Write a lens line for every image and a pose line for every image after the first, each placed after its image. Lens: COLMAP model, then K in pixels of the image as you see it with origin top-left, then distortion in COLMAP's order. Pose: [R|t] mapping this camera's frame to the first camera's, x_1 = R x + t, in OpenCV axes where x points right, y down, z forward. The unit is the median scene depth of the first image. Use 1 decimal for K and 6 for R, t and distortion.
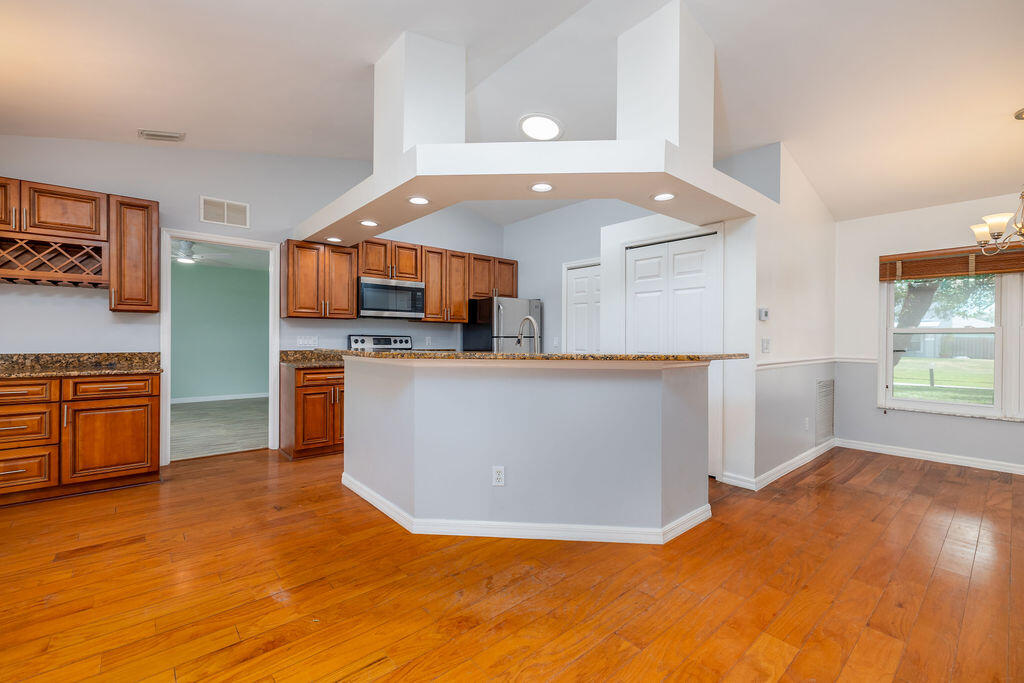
lens RADIAL K [[436.4, 0, 514.5], [0, 436.4, 341.4], [0, 0, 1]] dist [0.001258, 0.000115]
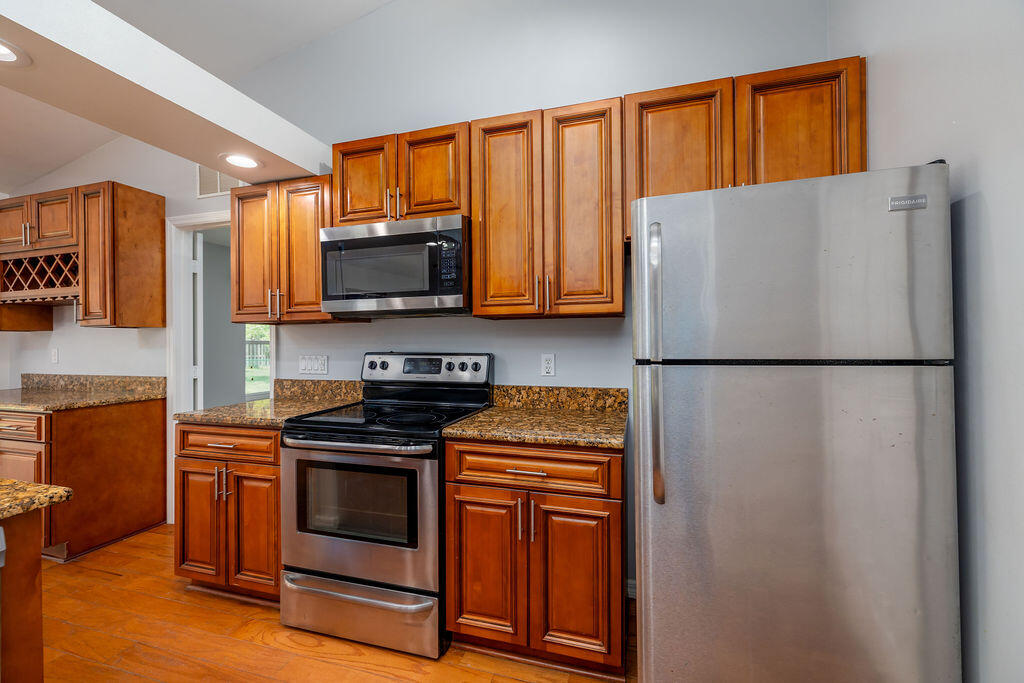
lens RADIAL K [[430.5, 0, 512.0], [0, 430.5, 341.5], [0, 0, 1]] dist [0.000318, 0.000038]
pose [[0.535764, -0.012670, -0.844273, 0.146738], [0.005053, 0.999918, -0.011799, -0.022391], [0.844352, 0.002056, 0.535784, 0.941981]]
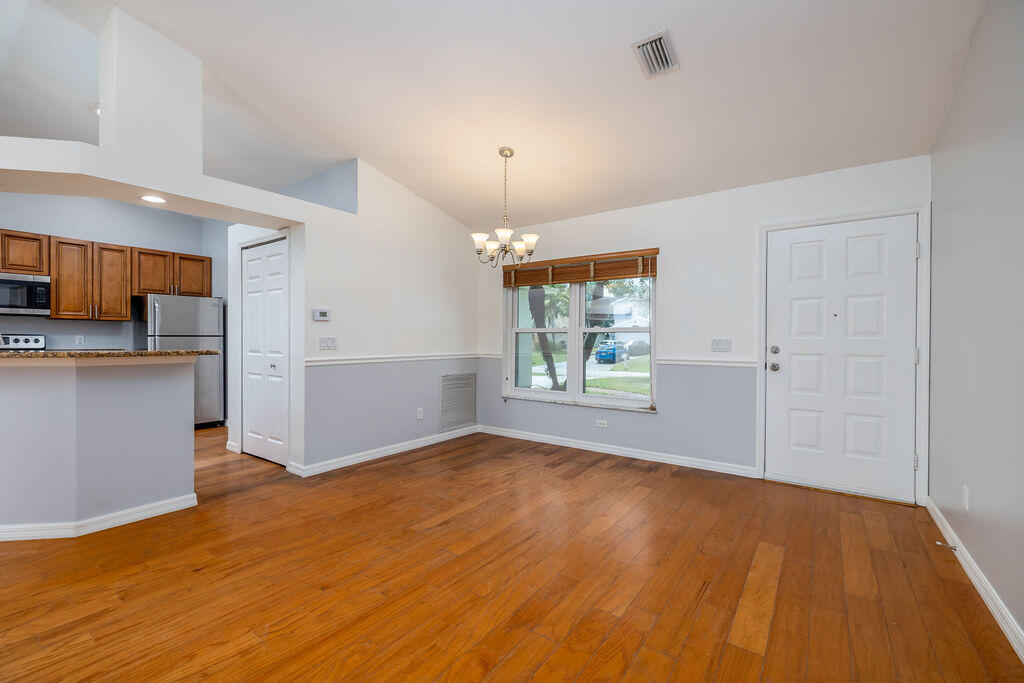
lens RADIAL K [[430.5, 0, 512.0], [0, 430.5, 341.5], [0, 0, 1]] dist [0.000318, 0.000038]
pose [[0.973188, -0.002161, 0.230002, 0.596951], [0.002115, 0.999998, 0.000449, 0.004062], [-0.230003, 0.000050, 0.973190, -0.118183]]
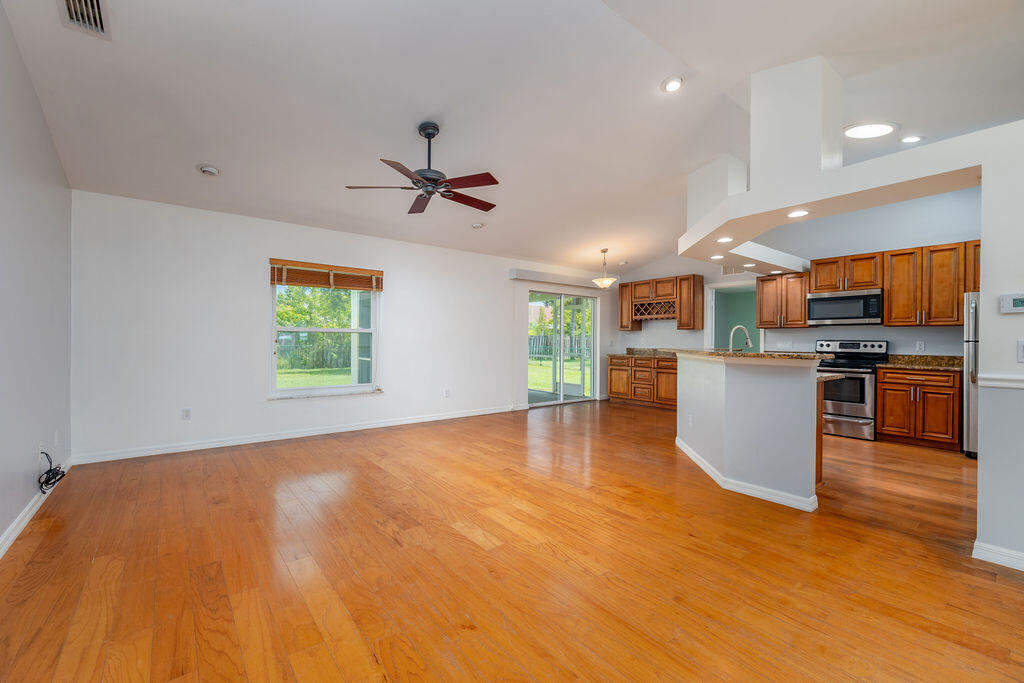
lens RADIAL K [[430.5, 0, 512.0], [0, 430.5, 341.5], [0, 0, 1]] dist [0.000318, 0.000038]
pose [[-0.042967, -0.003849, -0.999069, 0.942667], [-0.014267, 0.999893, -0.003239, 0.005749], [0.998975, 0.014114, -0.043018, 0.205721]]
